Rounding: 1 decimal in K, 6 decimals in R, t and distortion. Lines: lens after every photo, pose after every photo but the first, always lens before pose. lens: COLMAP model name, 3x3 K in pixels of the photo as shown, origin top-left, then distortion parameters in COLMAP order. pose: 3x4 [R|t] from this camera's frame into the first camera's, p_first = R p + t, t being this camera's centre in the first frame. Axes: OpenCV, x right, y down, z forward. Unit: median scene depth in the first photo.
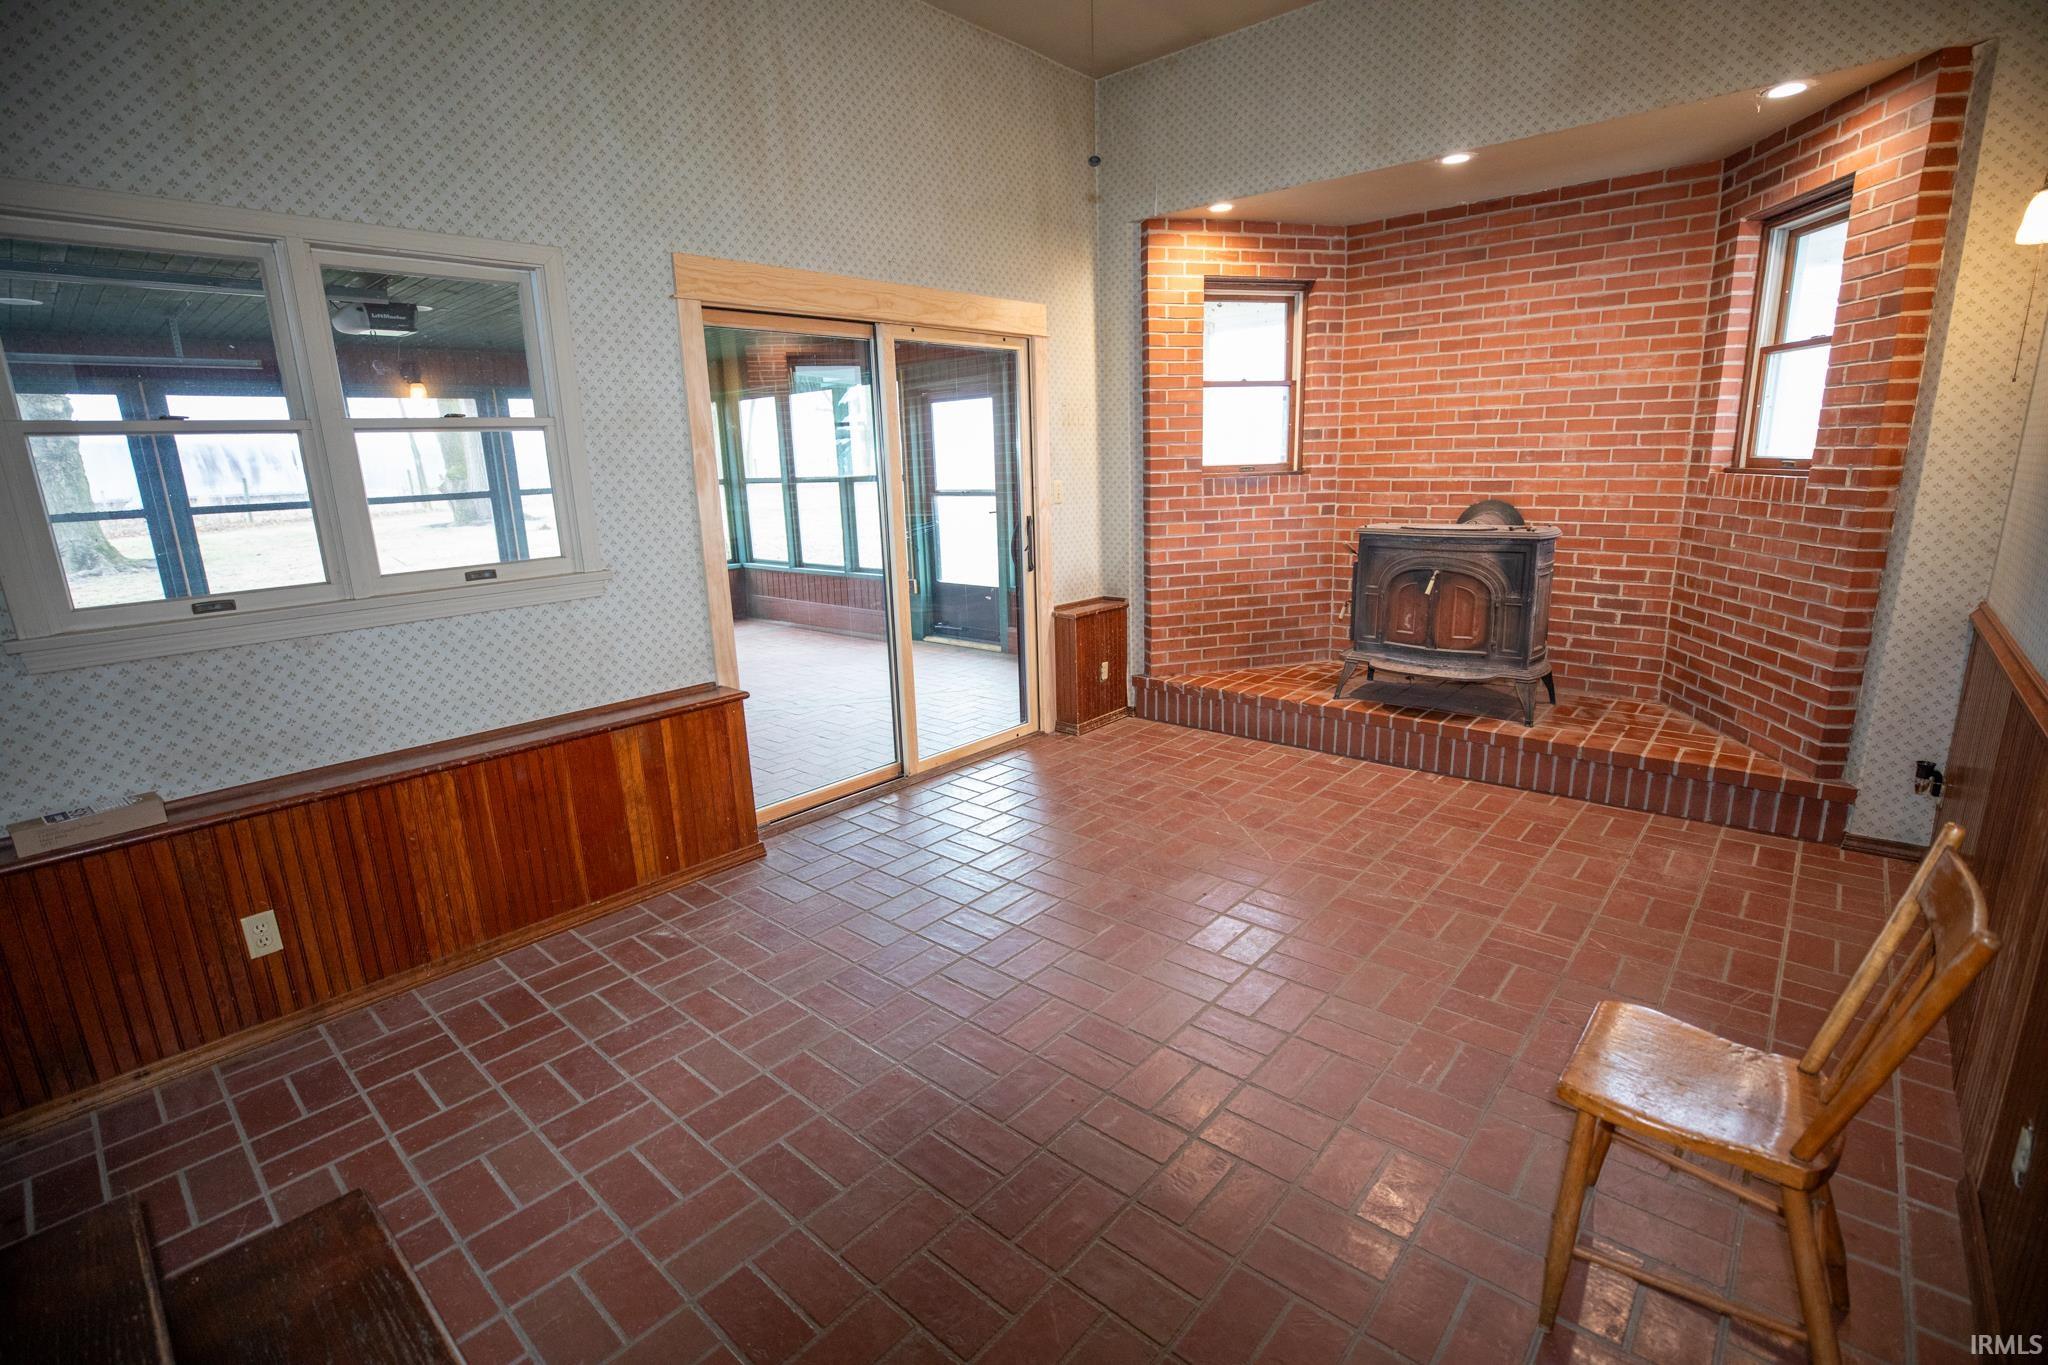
lens RADIAL K [[930.3, 0, 1019.3], [0, 930.3, 682.5], [0, 0, 1]] dist [-0.042934, 0.011800]
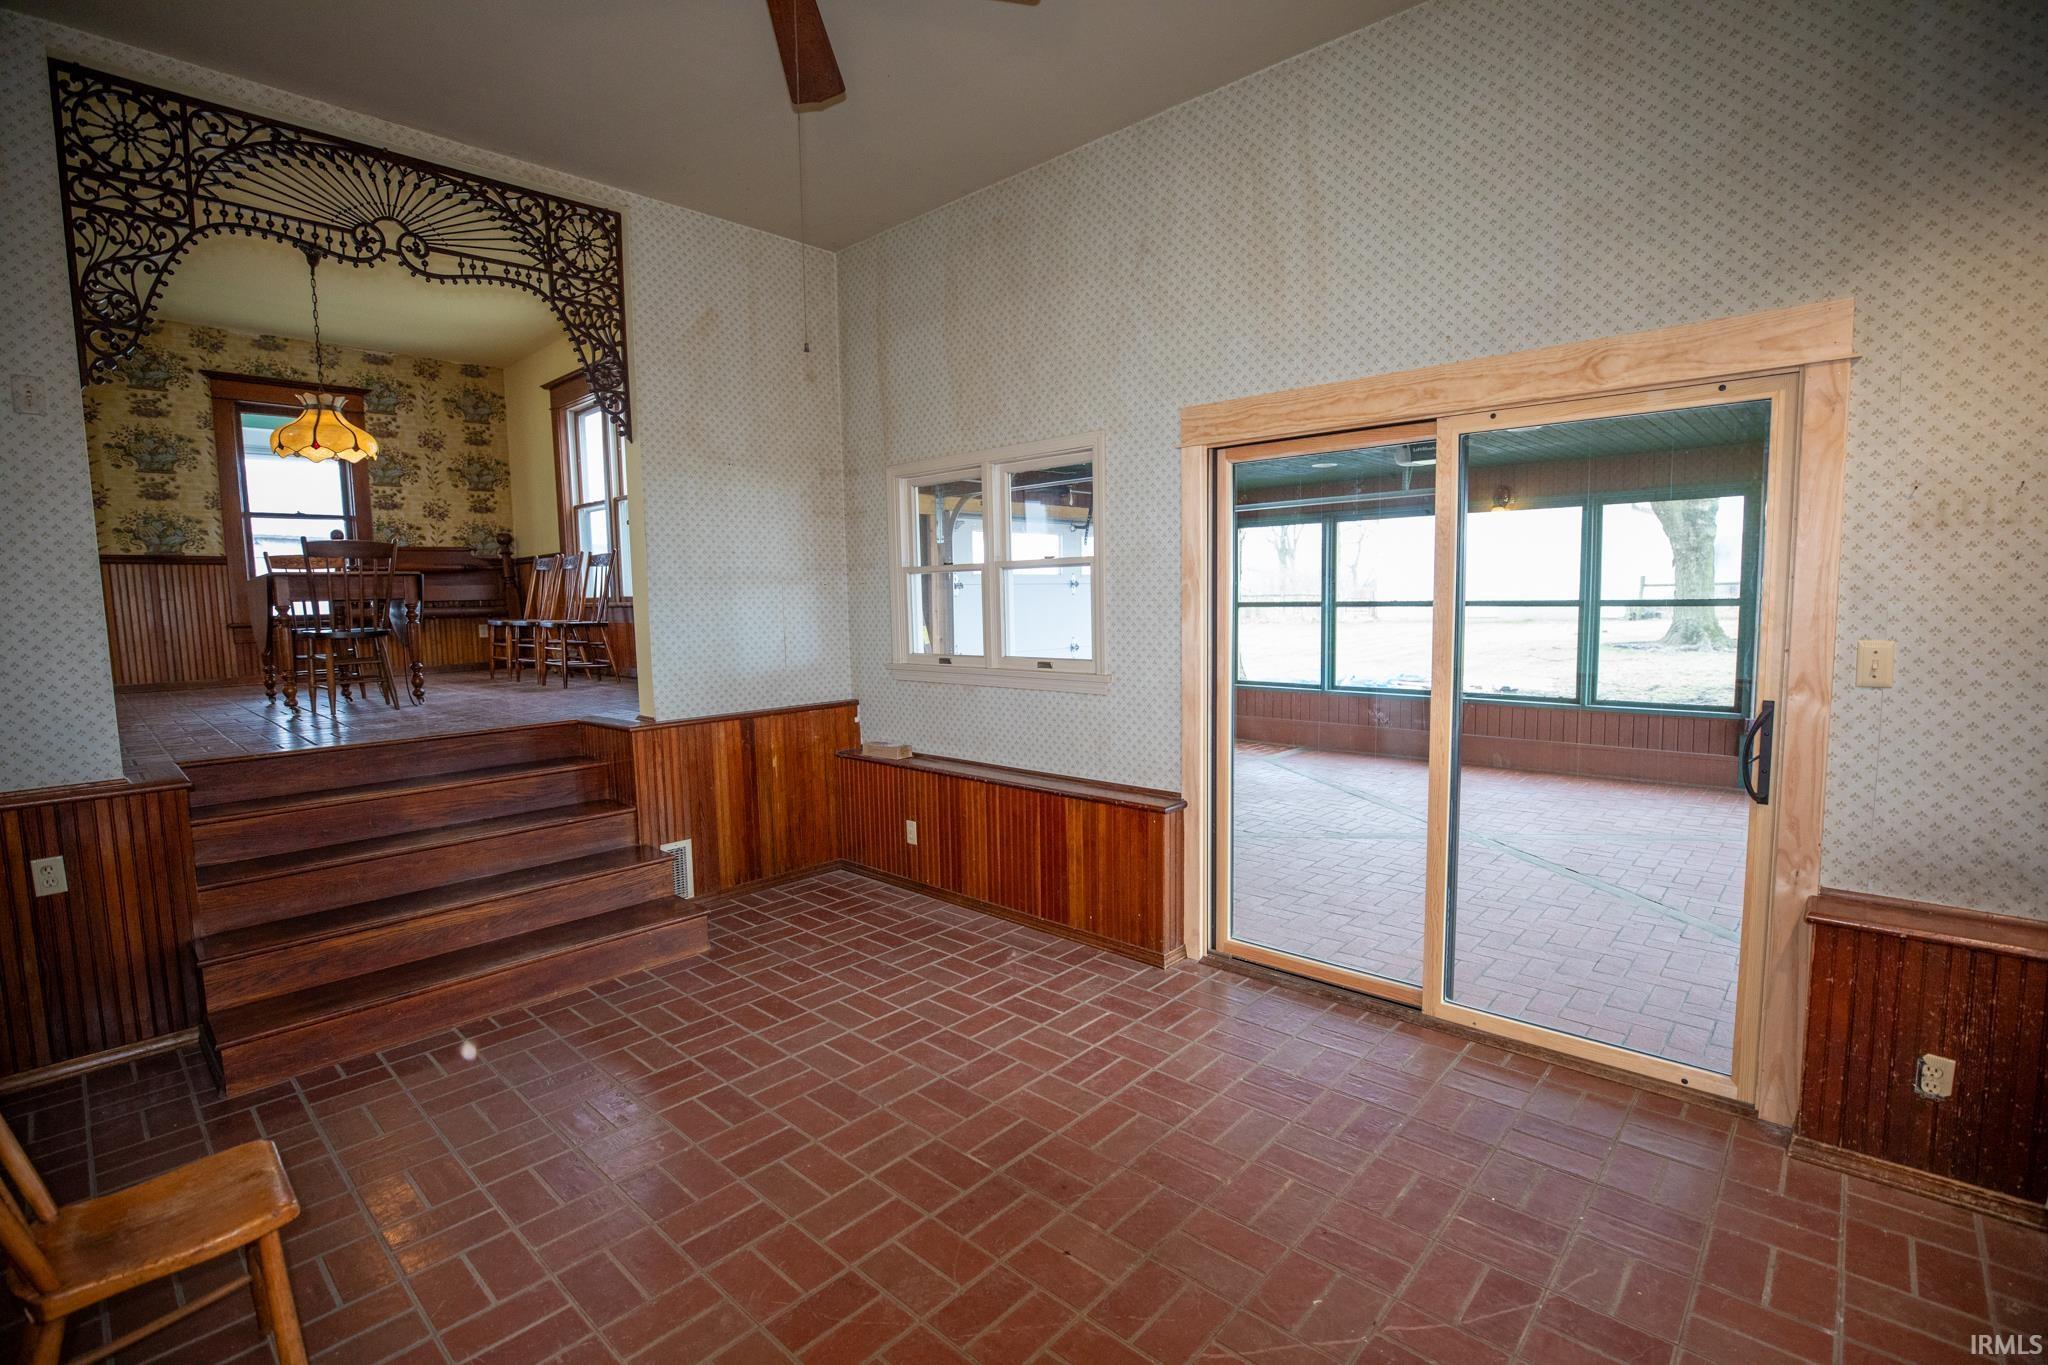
lens RADIAL K [[930.3, 0, 1019.3], [0, 930.3, 682.5], [0, 0, 1]] dist [-0.042934, 0.011800]
pose [[-0.017990, 0.129676, -0.991393, 0.891125], [-0.215475, 0.967751, 0.130493, -0.278856], [0.976344, 0.215968, 0.010532, 0.969753]]
